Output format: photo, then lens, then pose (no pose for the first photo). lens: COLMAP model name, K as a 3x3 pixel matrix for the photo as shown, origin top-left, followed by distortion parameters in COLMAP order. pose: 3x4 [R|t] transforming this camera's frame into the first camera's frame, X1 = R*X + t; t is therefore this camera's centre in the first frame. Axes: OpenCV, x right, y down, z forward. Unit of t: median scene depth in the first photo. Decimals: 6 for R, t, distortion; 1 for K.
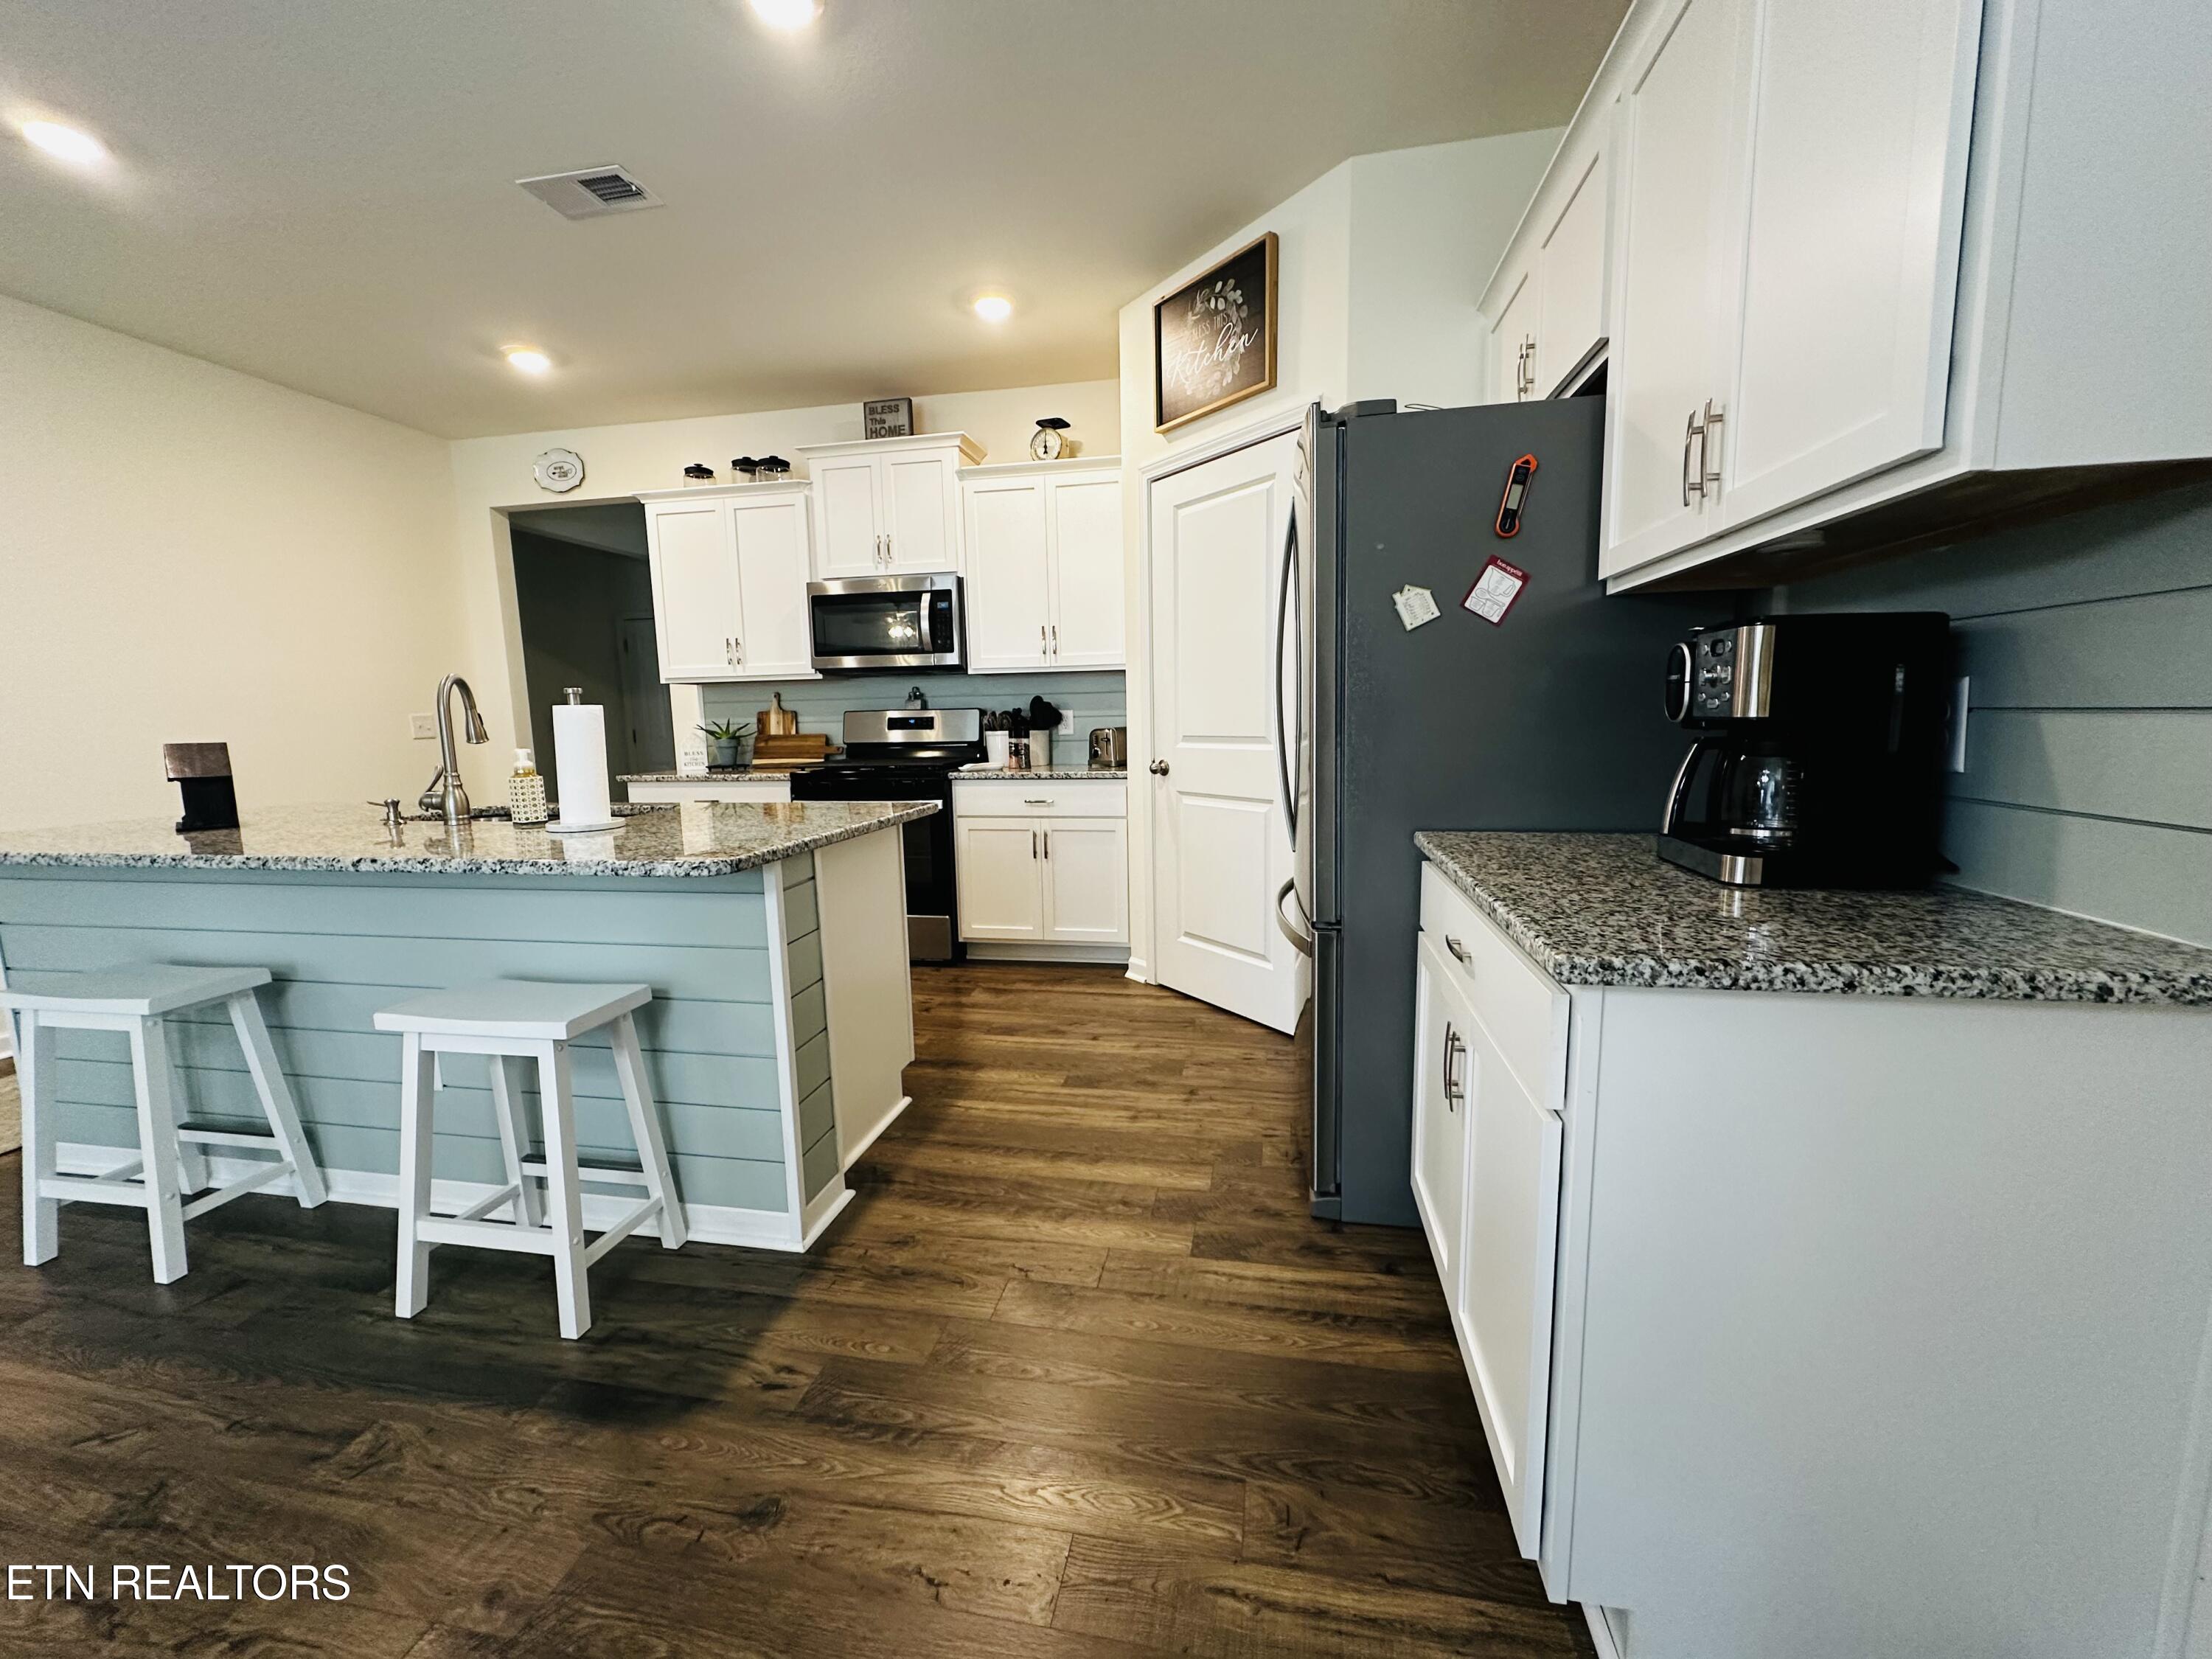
lens RADIAL K [[879.6, 0, 1107.8], [0, 879.6, 829.3], [0, 0, 1]] dist [-0.002219, 0.000392]
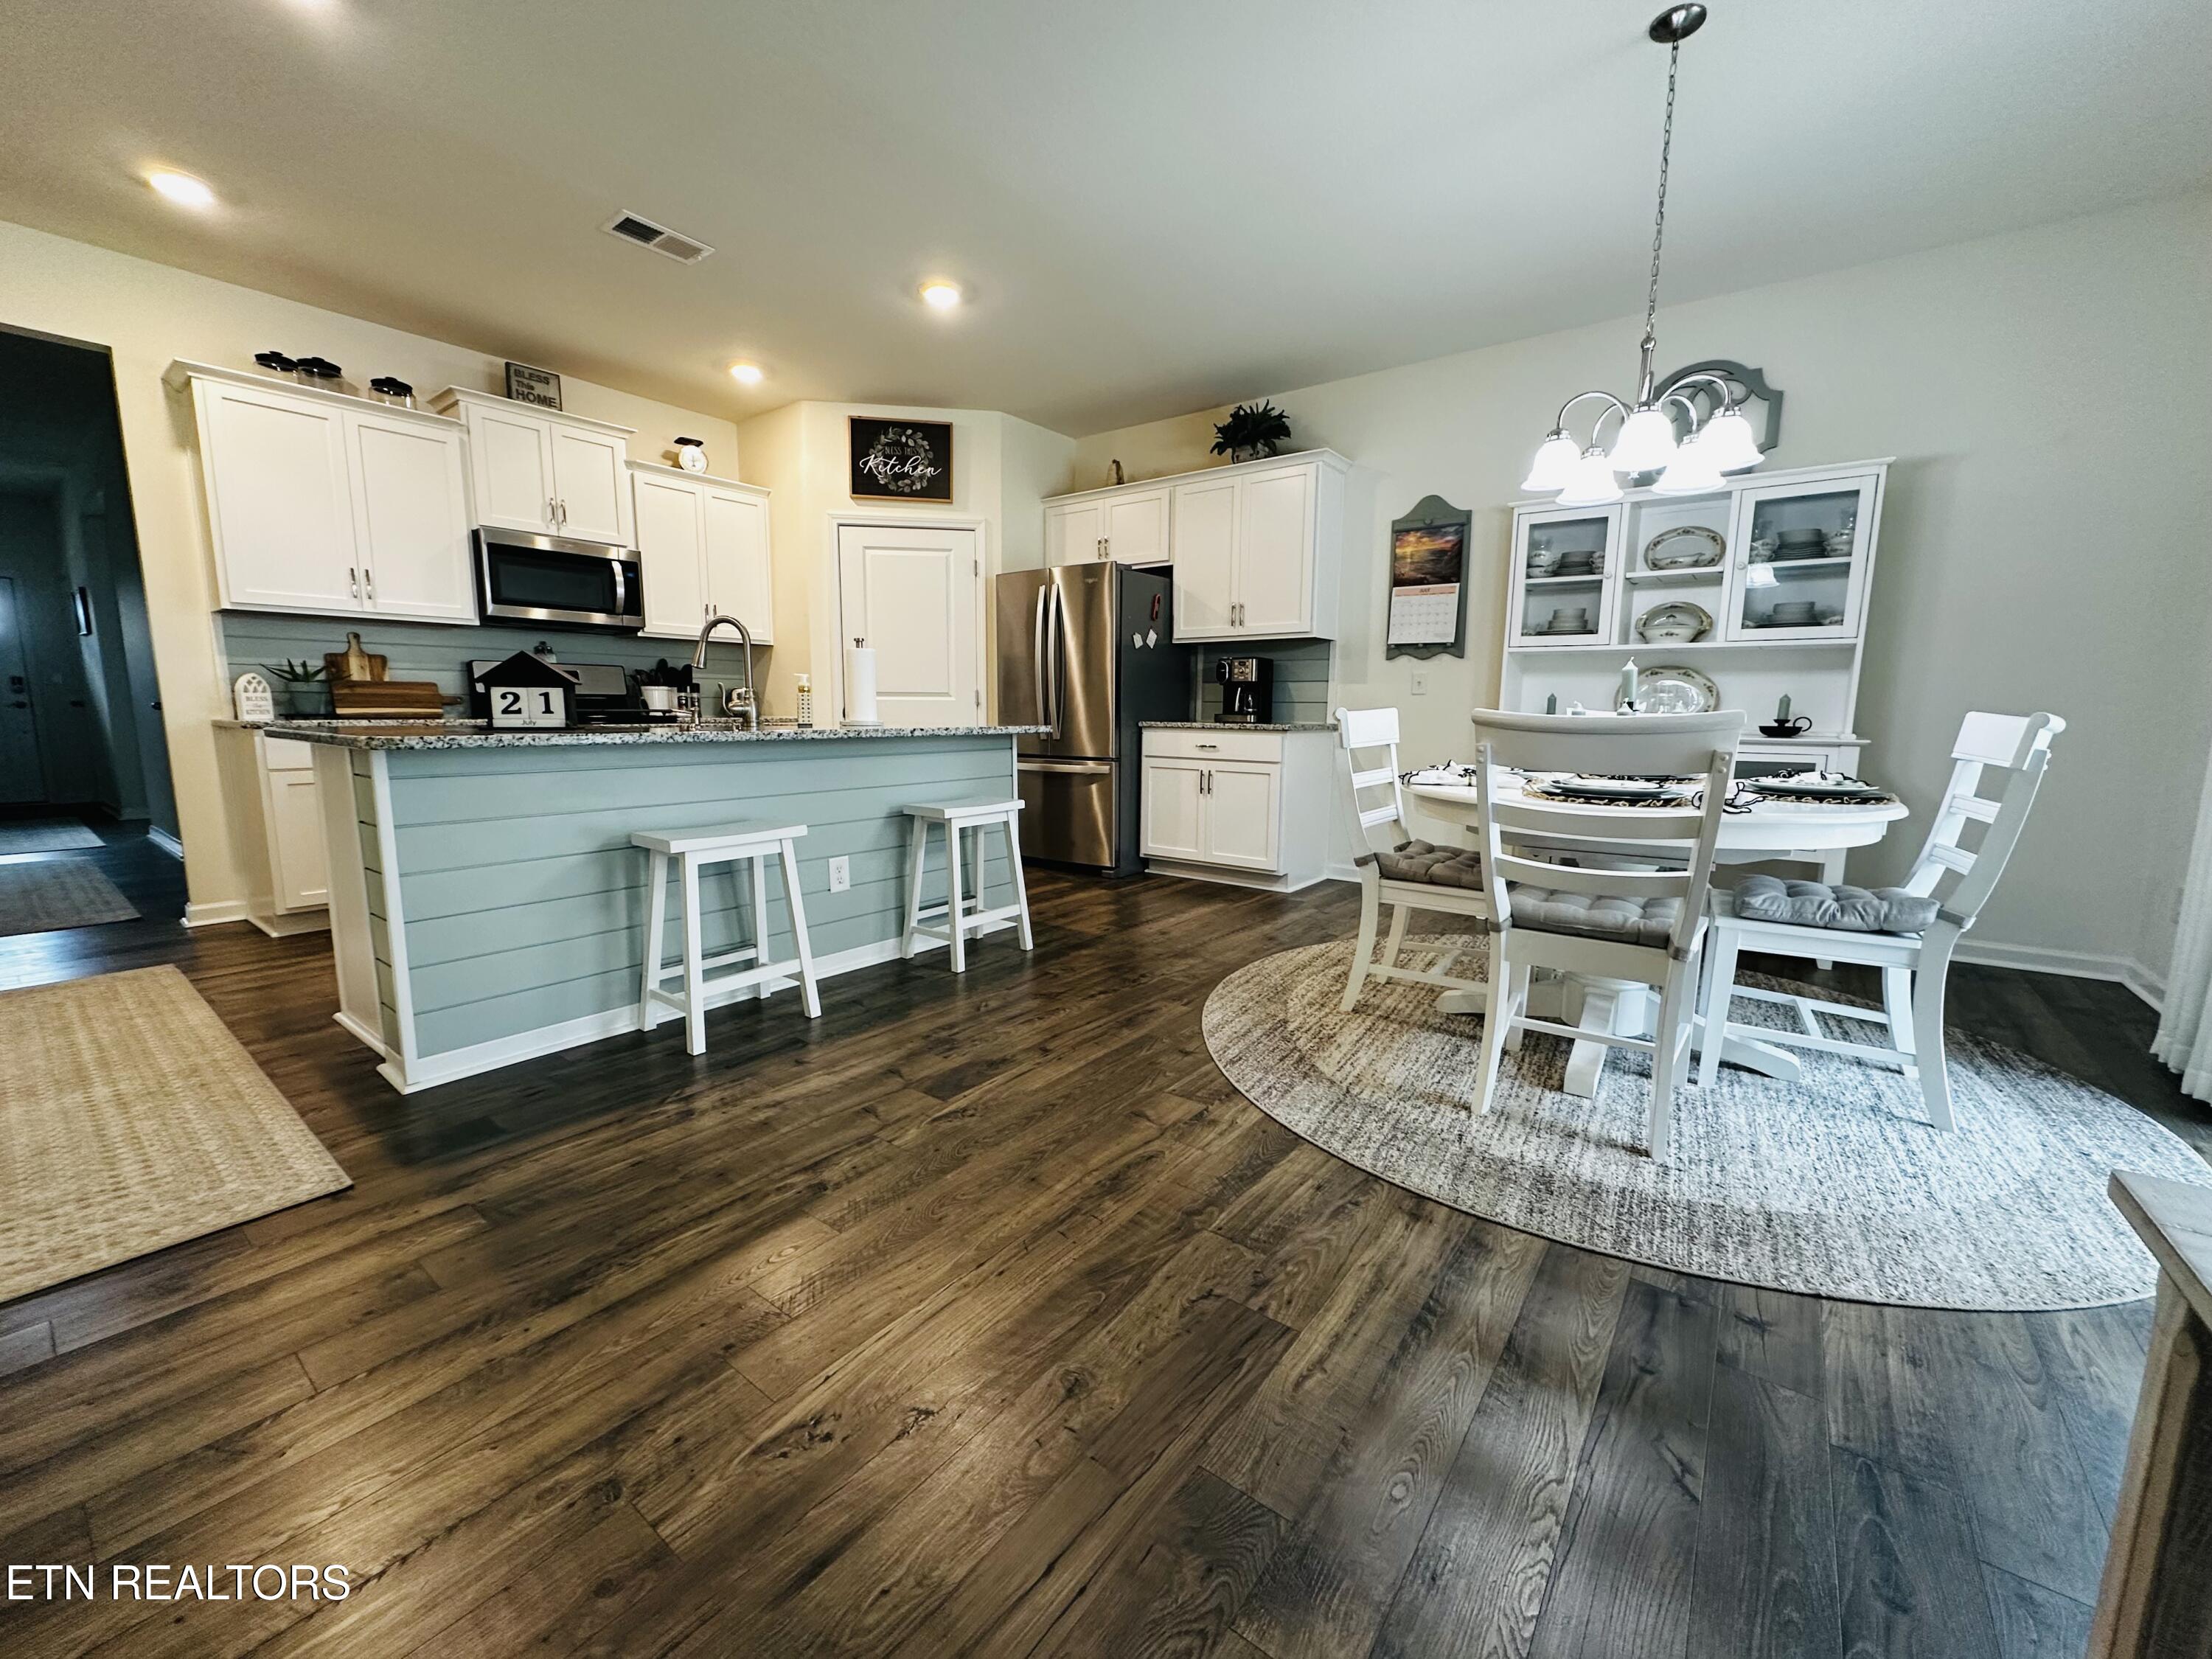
lens RADIAL K [[879.6, 0, 1107.8], [0, 879.6, 829.3], [0, 0, 1]] dist [-0.002219, 0.000392]
pose [[0.444462, -0.099374, 0.890269, -0.952255], [0.100490, 0.993086, 0.060682, 0.070135], [-0.890144, 0.062493, 0.451375, -0.061825]]
